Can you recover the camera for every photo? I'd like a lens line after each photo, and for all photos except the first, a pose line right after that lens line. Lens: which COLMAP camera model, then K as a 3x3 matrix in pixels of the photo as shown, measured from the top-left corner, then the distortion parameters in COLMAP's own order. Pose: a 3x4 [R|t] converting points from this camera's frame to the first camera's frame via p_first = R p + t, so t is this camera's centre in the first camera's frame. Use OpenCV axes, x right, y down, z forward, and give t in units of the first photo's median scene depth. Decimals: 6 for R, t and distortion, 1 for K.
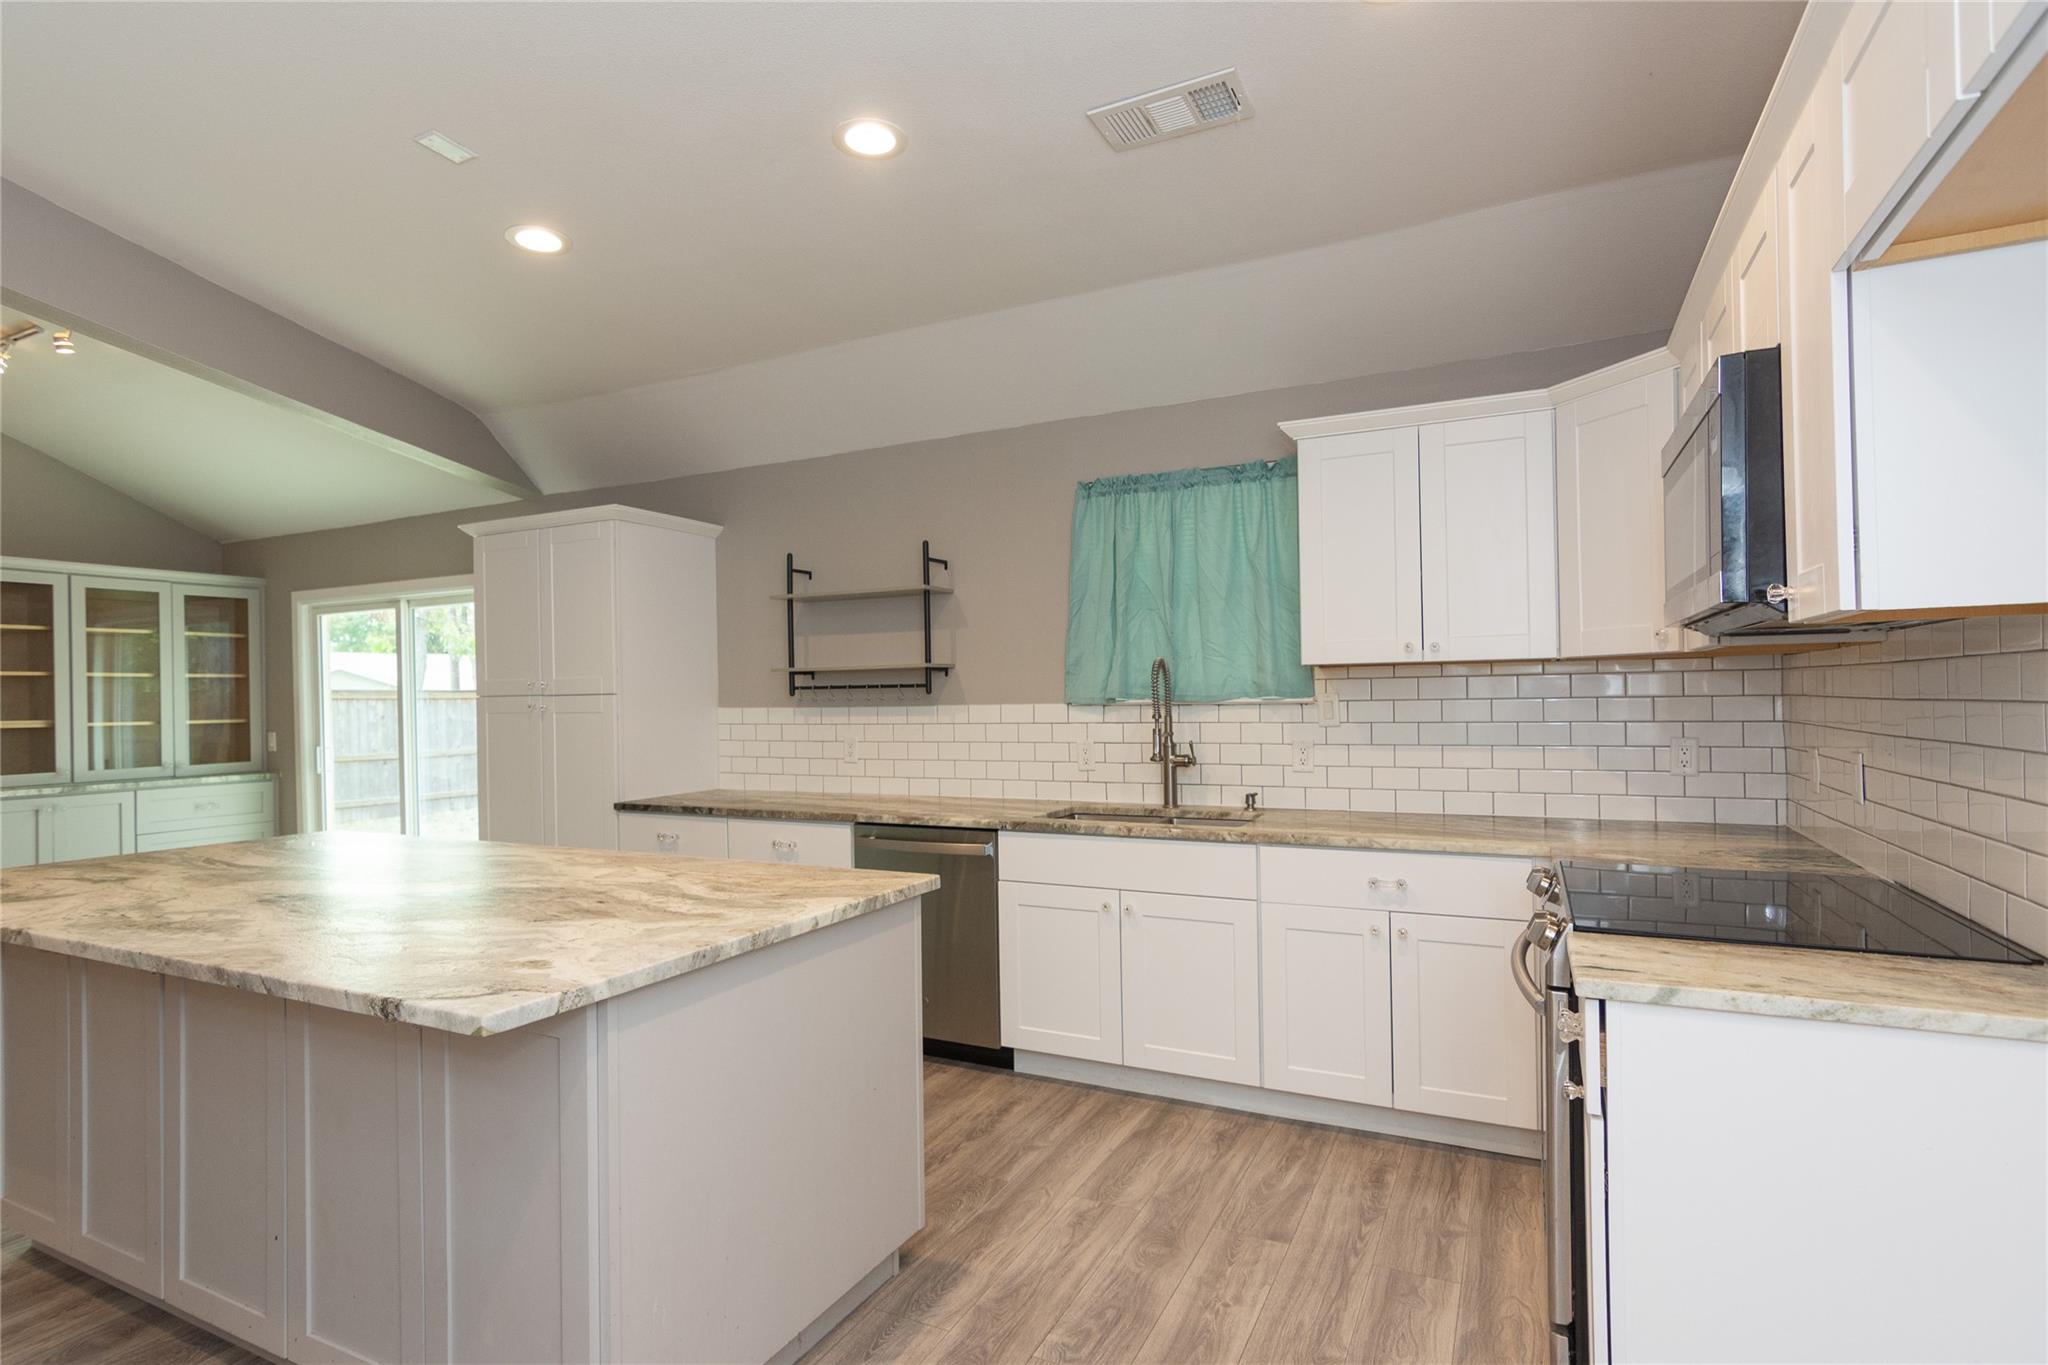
lens RADIAL K [[1016.0, 0, 1021.3], [0, 1016.0, 690.5], [0, 0, 1]] dist [-0.004332, 0.001264]
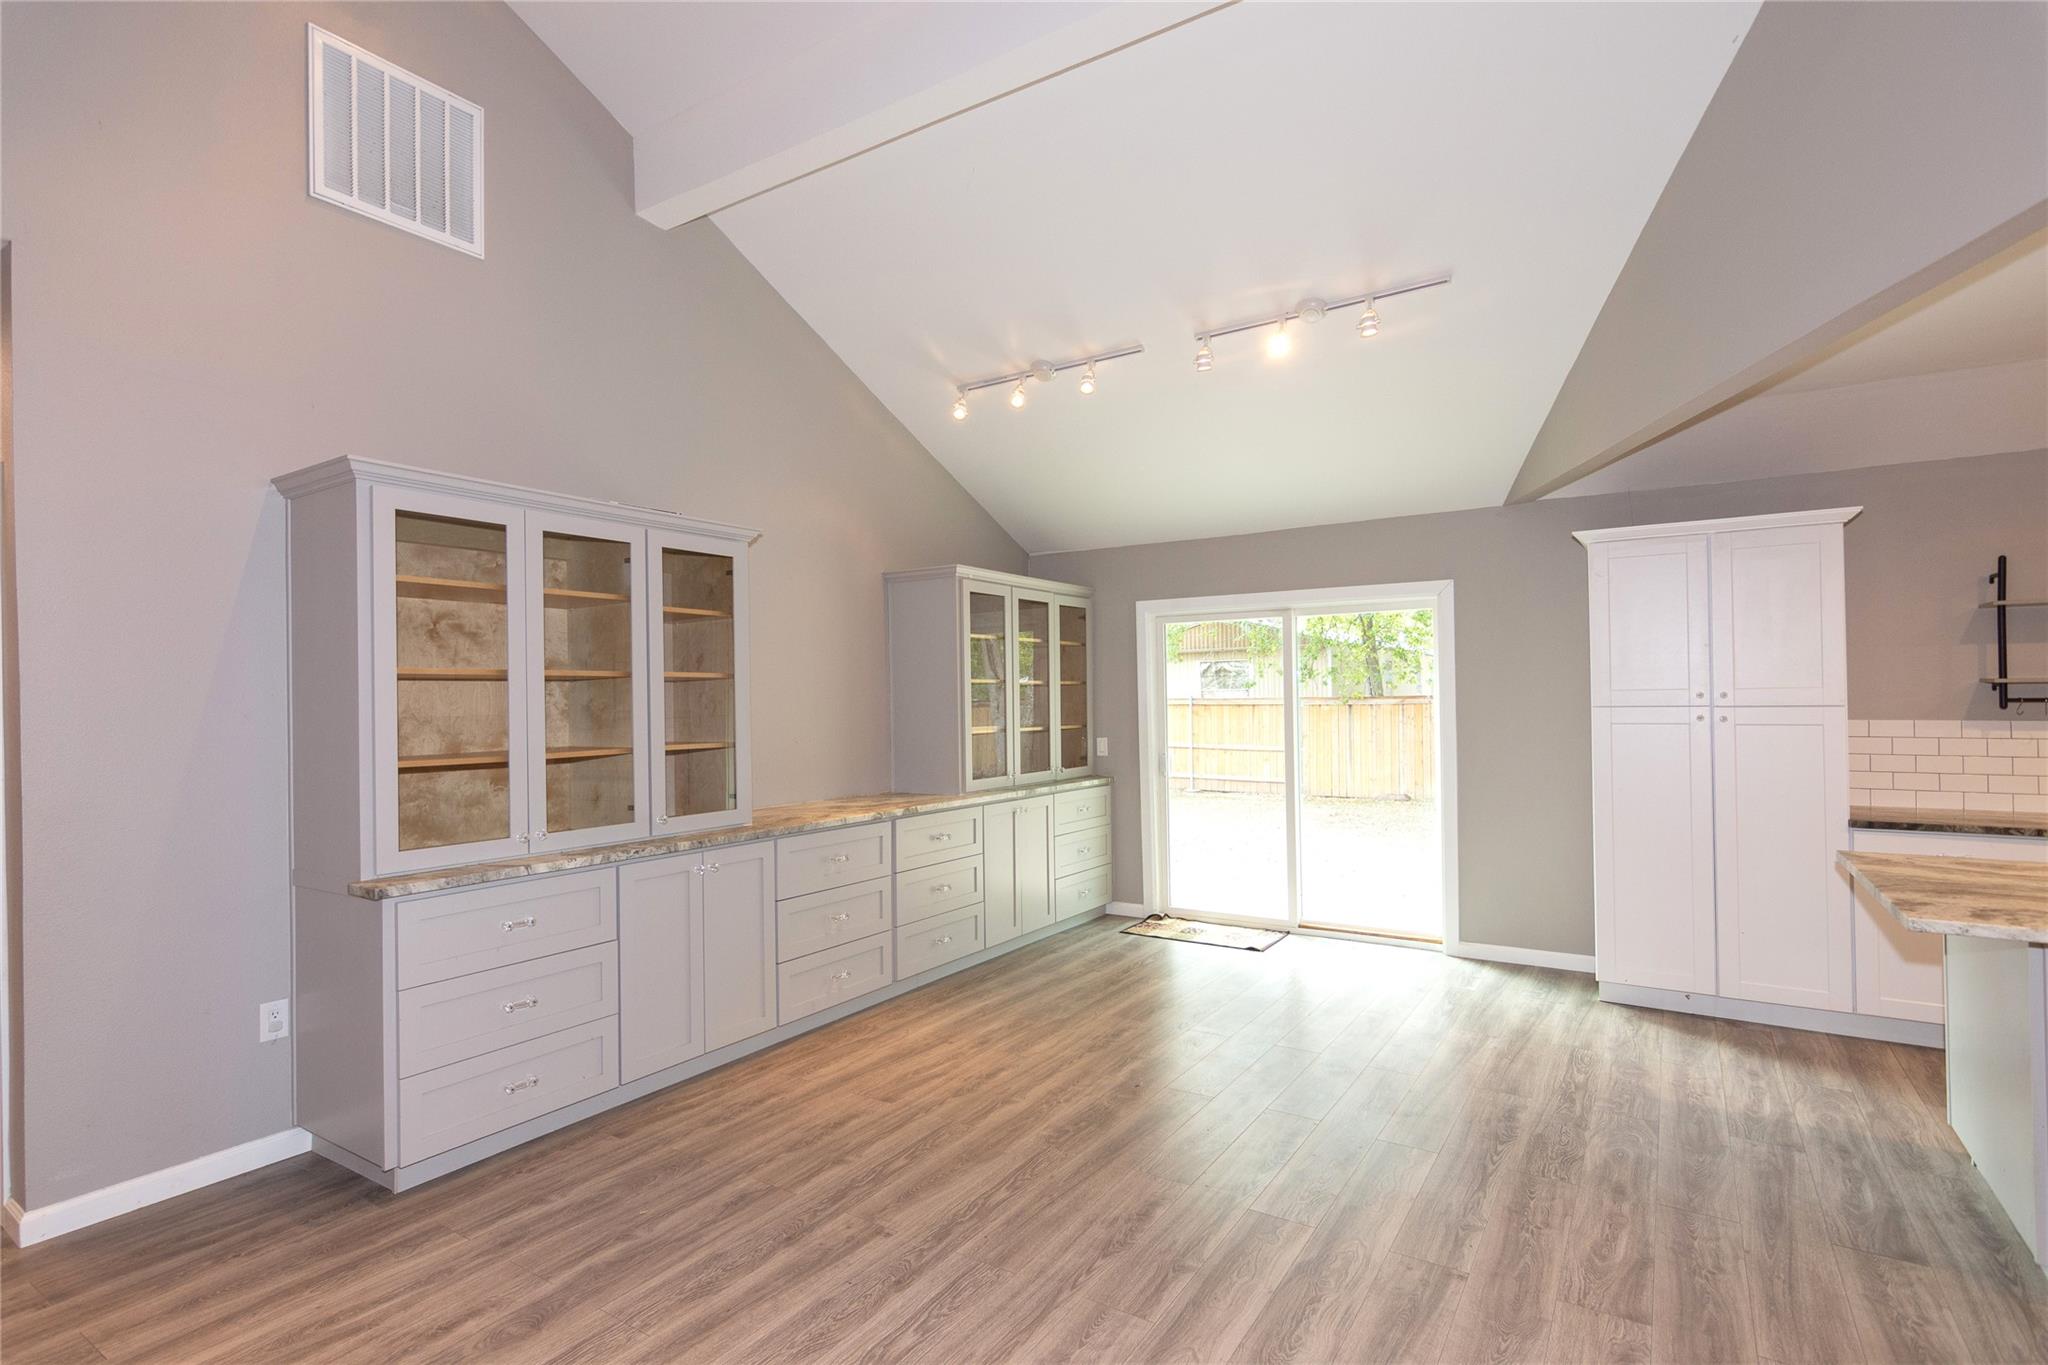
lens RADIAL K [[992.8, 0, 1022.5], [0, 992.8, 689.2], [0, 0, 1]] dist [-0.014176, 0.009978]
pose [[0.993048, 0.003091, -0.117666, -0.987531], [-0.003629, 0.999984, -0.004362, -0.005104], [0.117650, 0.004759, 0.993044, -0.007077]]
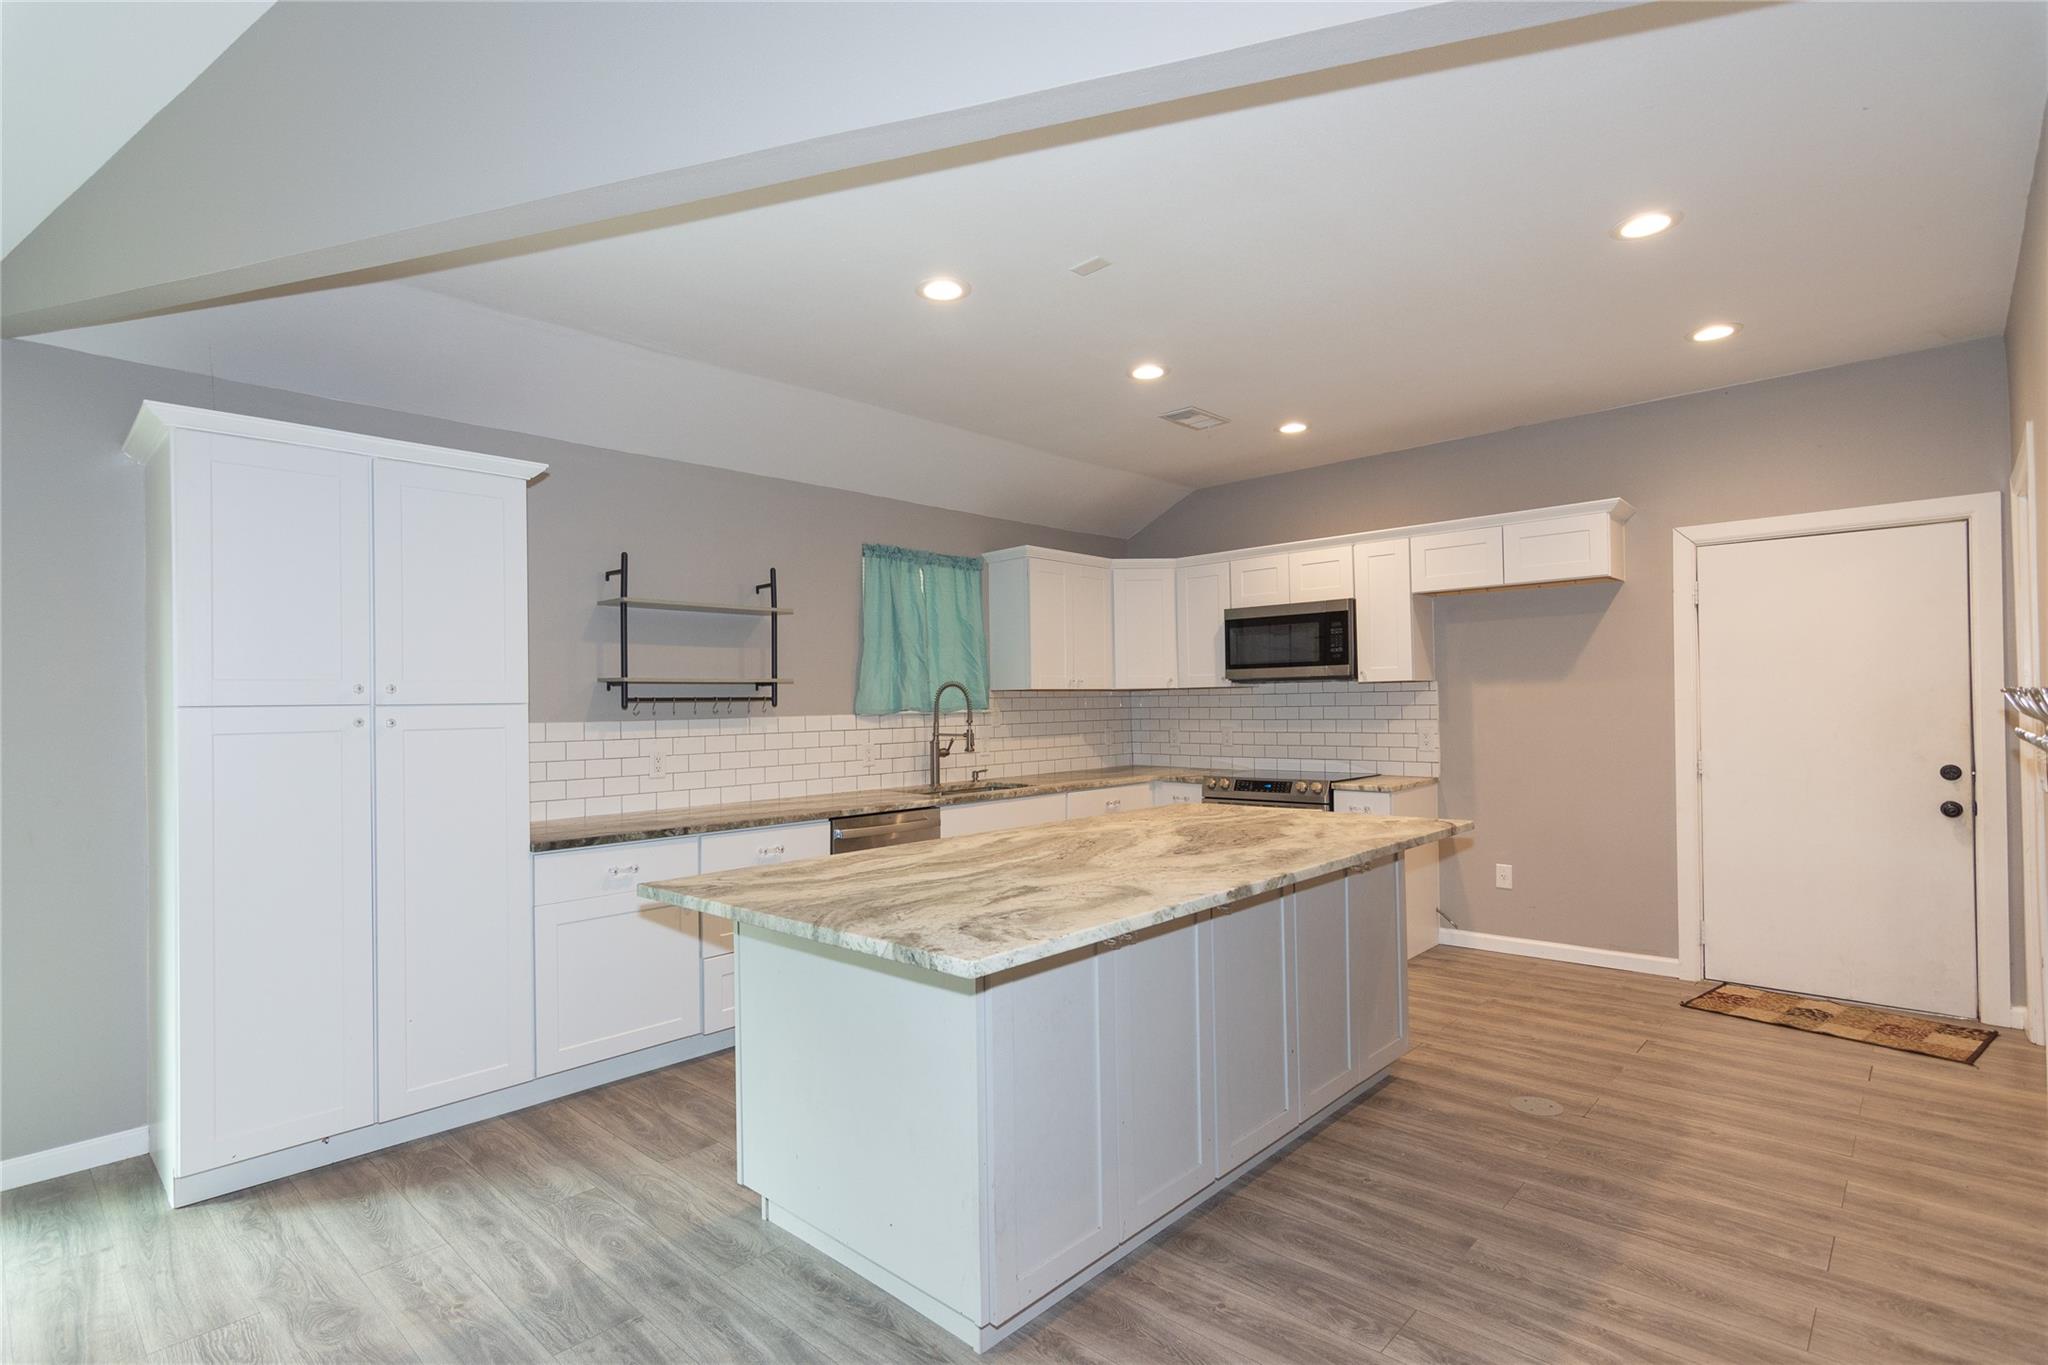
lens RADIAL K [[992.8, 0, 1022.5], [0, 992.8, 689.2], [0, 0, 1]] dist [-0.014176, 0.009978]
pose [[0.281868, 0.023521, 0.959165, -0.953781], [0.004889, 0.999651, -0.025950, 0.012661], [-0.959441, 0.012004, 0.281655, 0.396089]]
